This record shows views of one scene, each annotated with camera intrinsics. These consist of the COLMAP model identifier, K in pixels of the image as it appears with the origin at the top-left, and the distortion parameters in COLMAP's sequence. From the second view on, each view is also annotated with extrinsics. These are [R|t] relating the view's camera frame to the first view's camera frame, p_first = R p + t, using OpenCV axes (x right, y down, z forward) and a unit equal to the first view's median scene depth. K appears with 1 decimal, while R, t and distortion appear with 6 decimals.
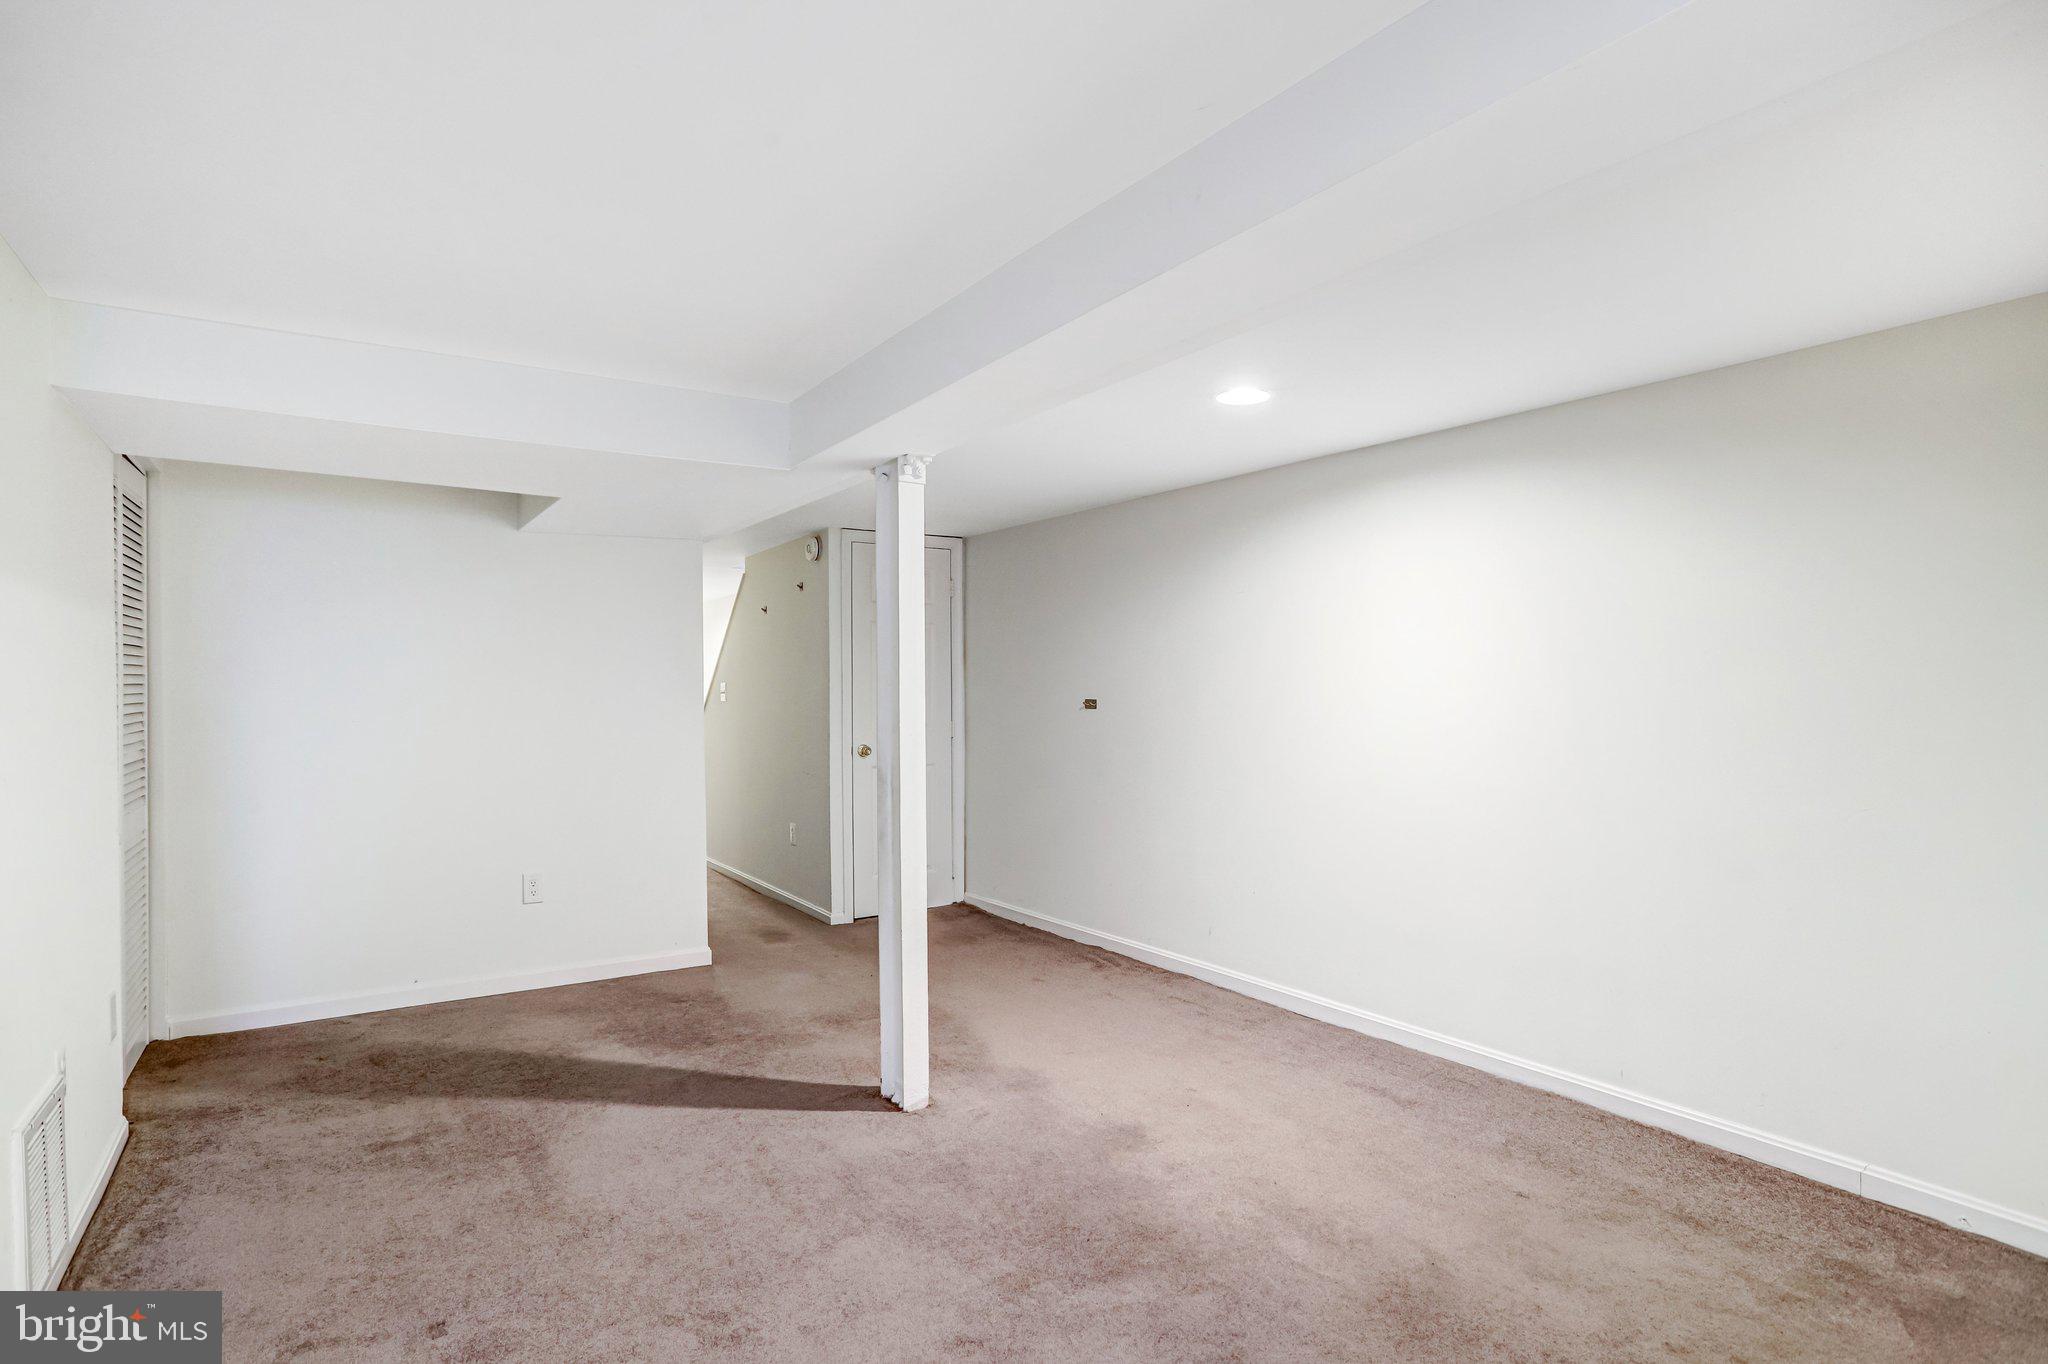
lens RADIAL K [[1050.4, 0, 1024.0], [0, 1050.4, 682.0], [0, 0, 1]] dist [-0.082519, 0.047756]
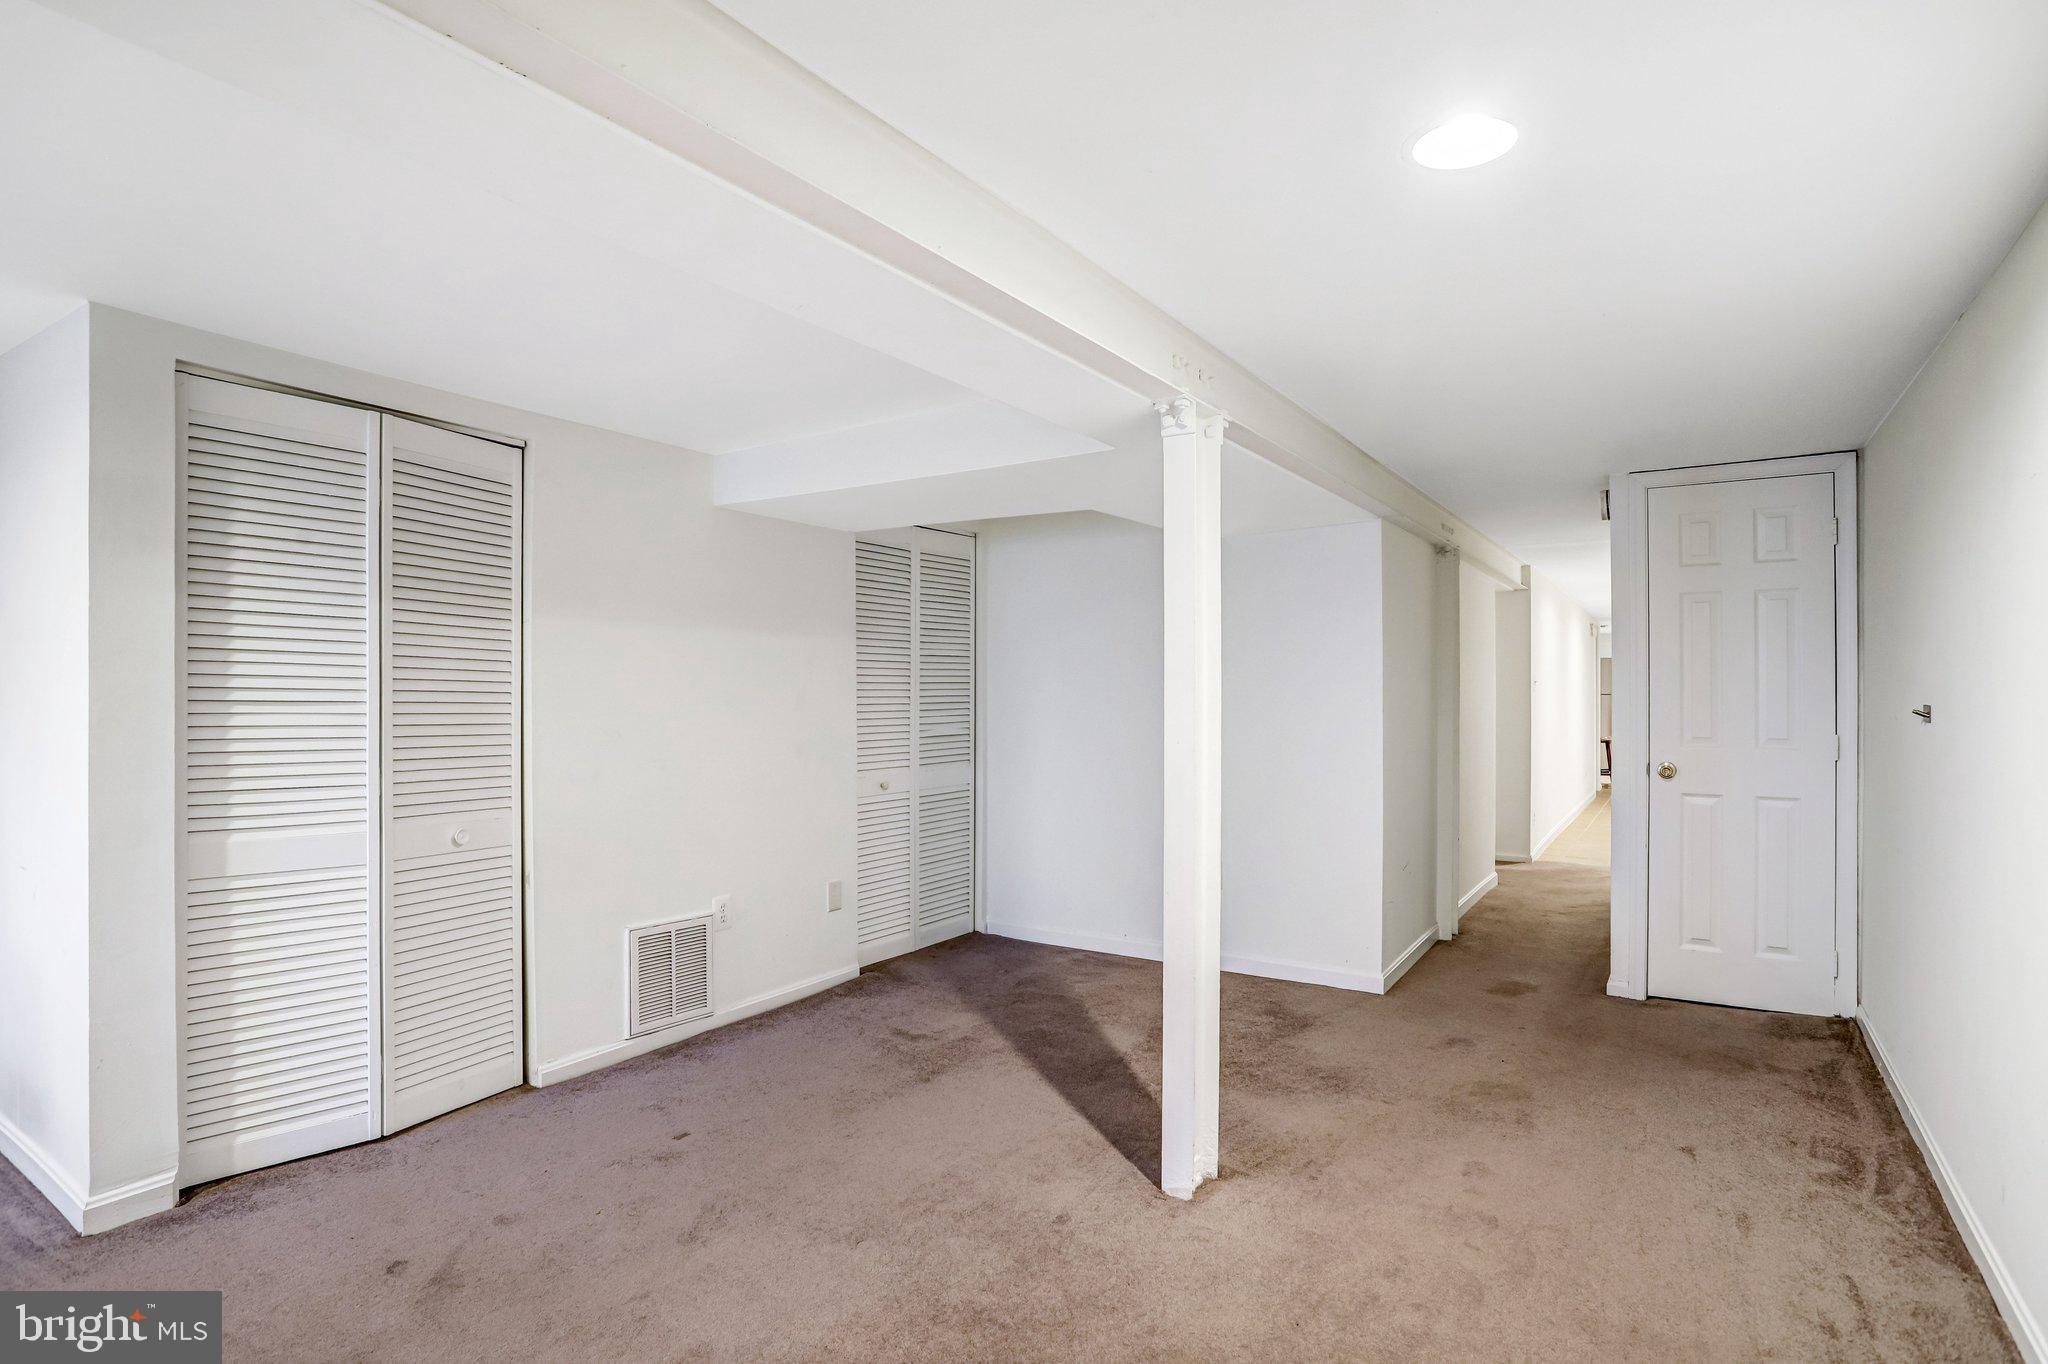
lens RADIAL K [[1050.4, 0, 1024.0], [0, 1050.4, 682.0], [0, 0, 1]] dist [-0.082519, 0.047756]
pose [[0.398790, 0.003610, -0.917035, 0.409495], [0.000174, 0.999992, 0.004012, 0.000357], [0.917042, -0.001760, 0.398786, 0.383868]]
